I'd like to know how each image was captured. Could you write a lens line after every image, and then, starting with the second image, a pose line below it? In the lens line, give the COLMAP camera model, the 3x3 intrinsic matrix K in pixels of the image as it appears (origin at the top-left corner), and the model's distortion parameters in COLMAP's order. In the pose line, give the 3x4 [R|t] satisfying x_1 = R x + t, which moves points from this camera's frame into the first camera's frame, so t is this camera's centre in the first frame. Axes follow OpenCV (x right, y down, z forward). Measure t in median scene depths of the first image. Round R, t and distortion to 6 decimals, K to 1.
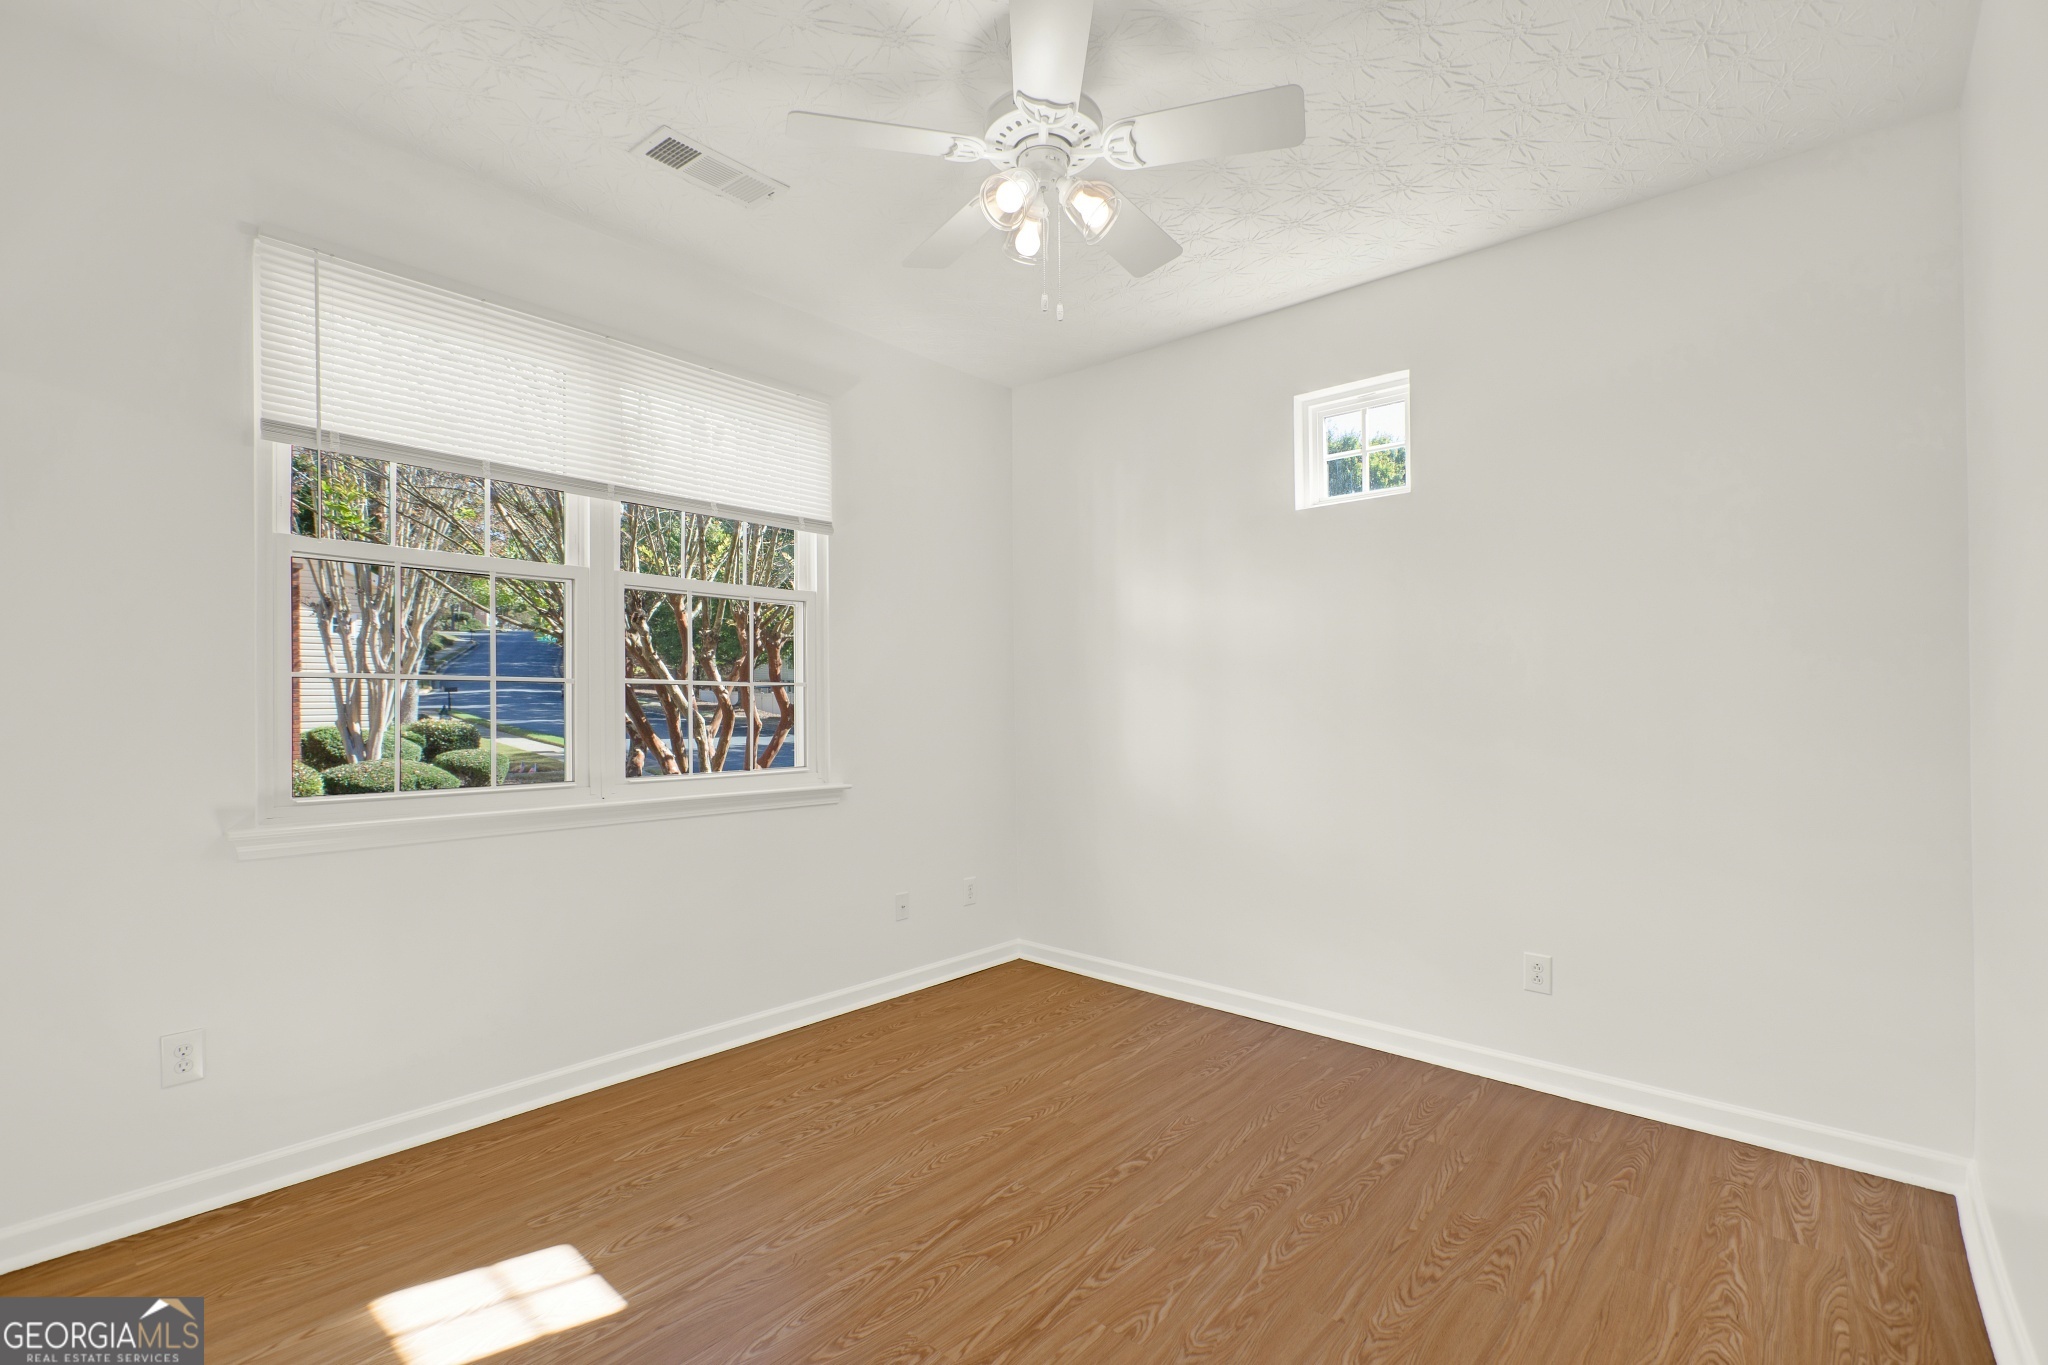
lens RADIAL K [[941.1, 0, 1024.0], [0, 941.1, 682.5], [0, 0, 1]] dist [-0.000551, -0.000394]
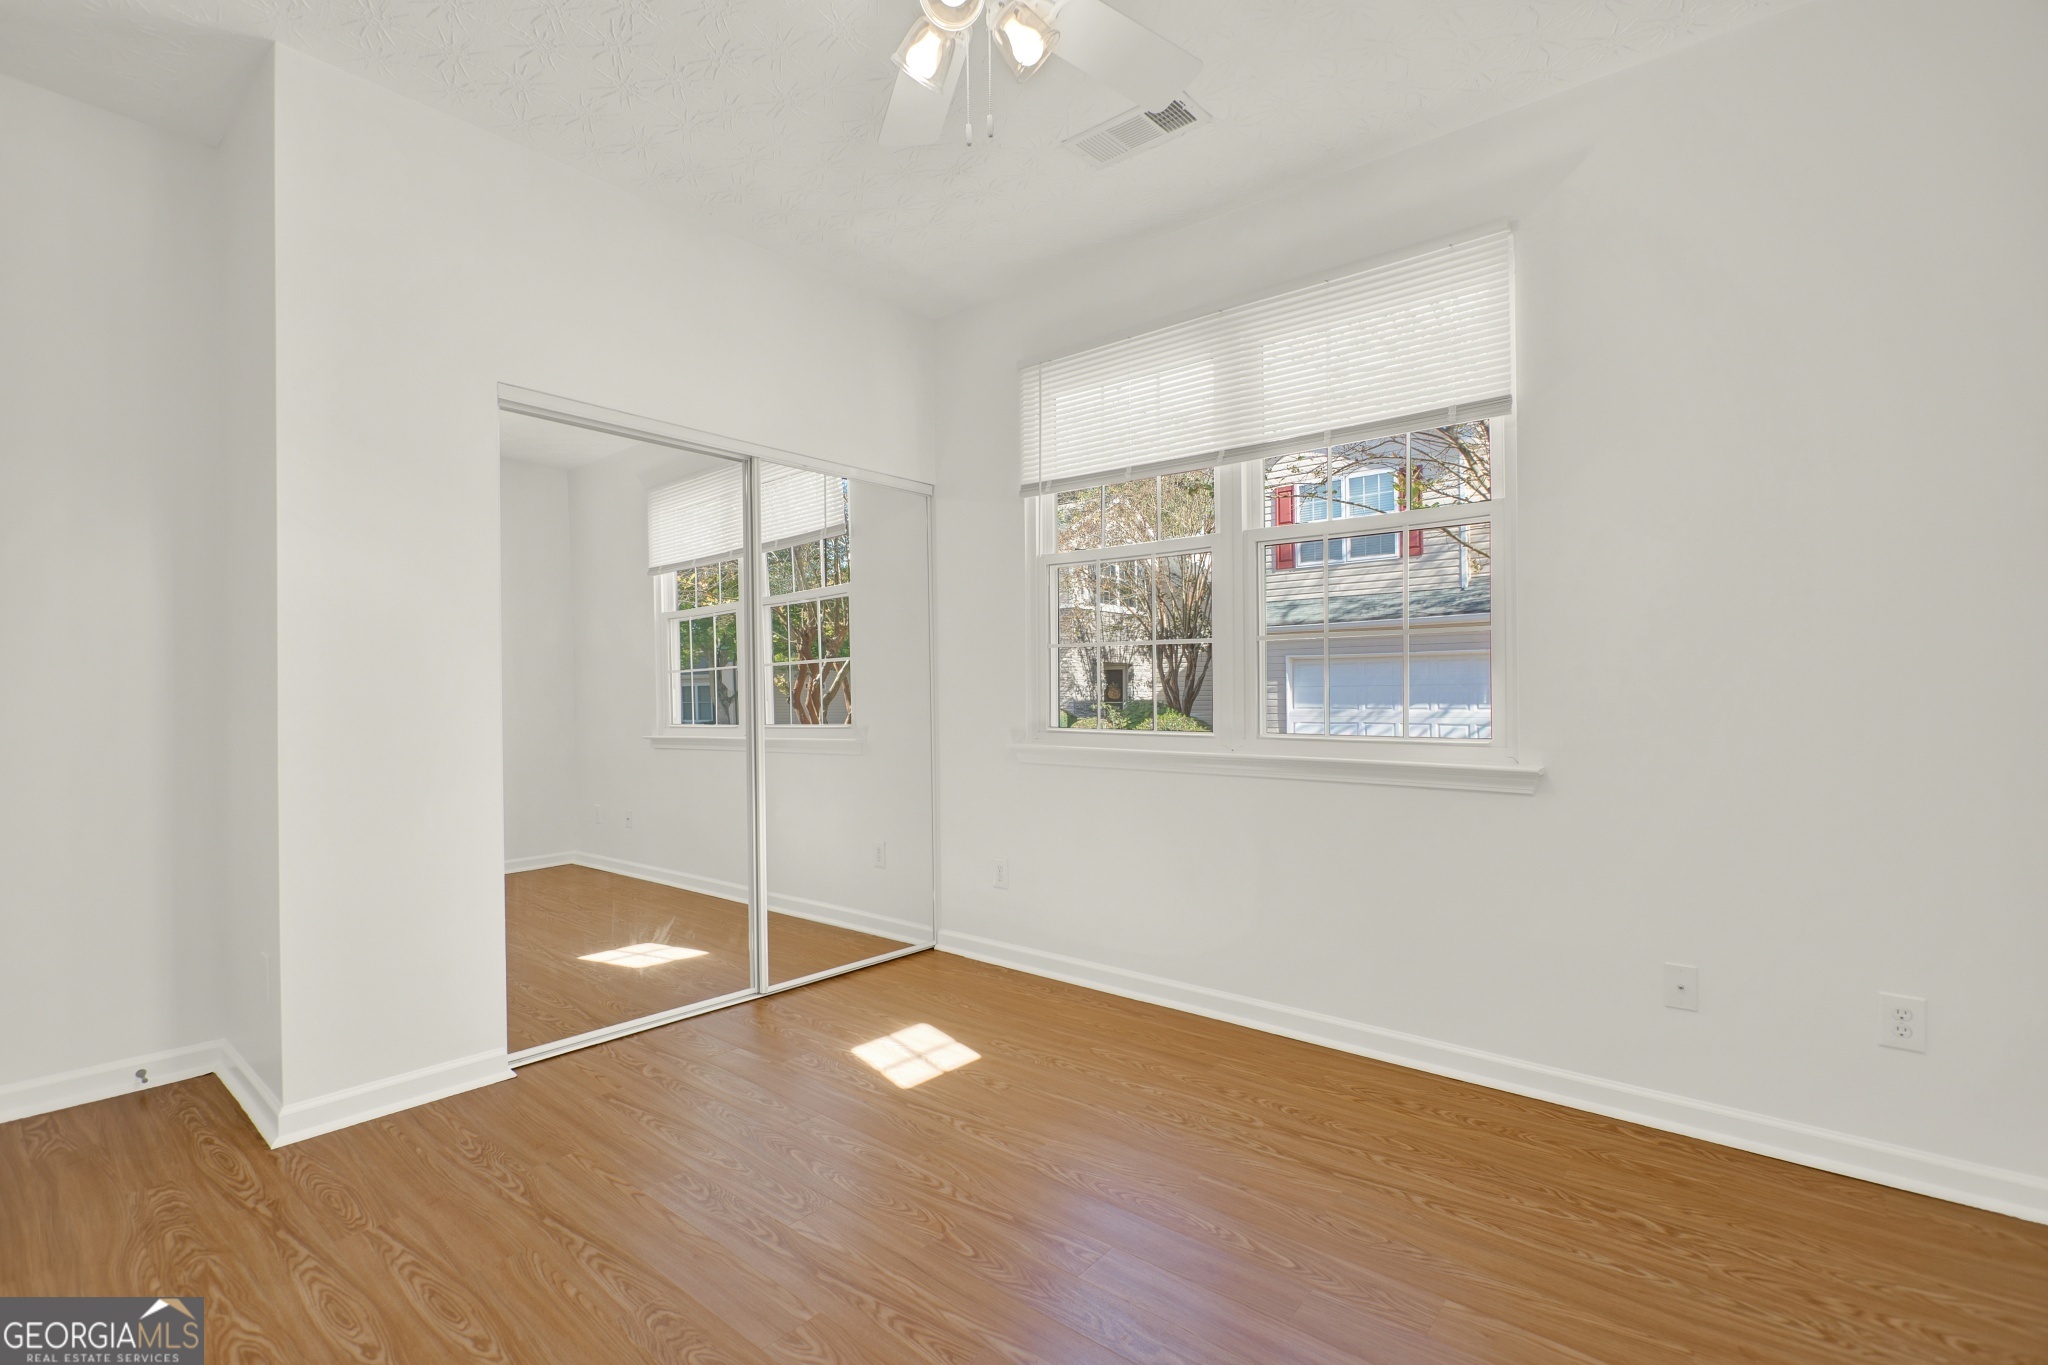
lens RADIAL K [[880.5, 0, 1019.0], [0, 880.5, 698.2], [0, 0, 1]] dist [0.031801, -0.016310]
pose [[0.022680, -0.006307, -0.999723, 0.625617], [0.032222, 0.999465, -0.005574, 0.043116], [0.999223, -0.032086, 0.022871, 0.762413]]
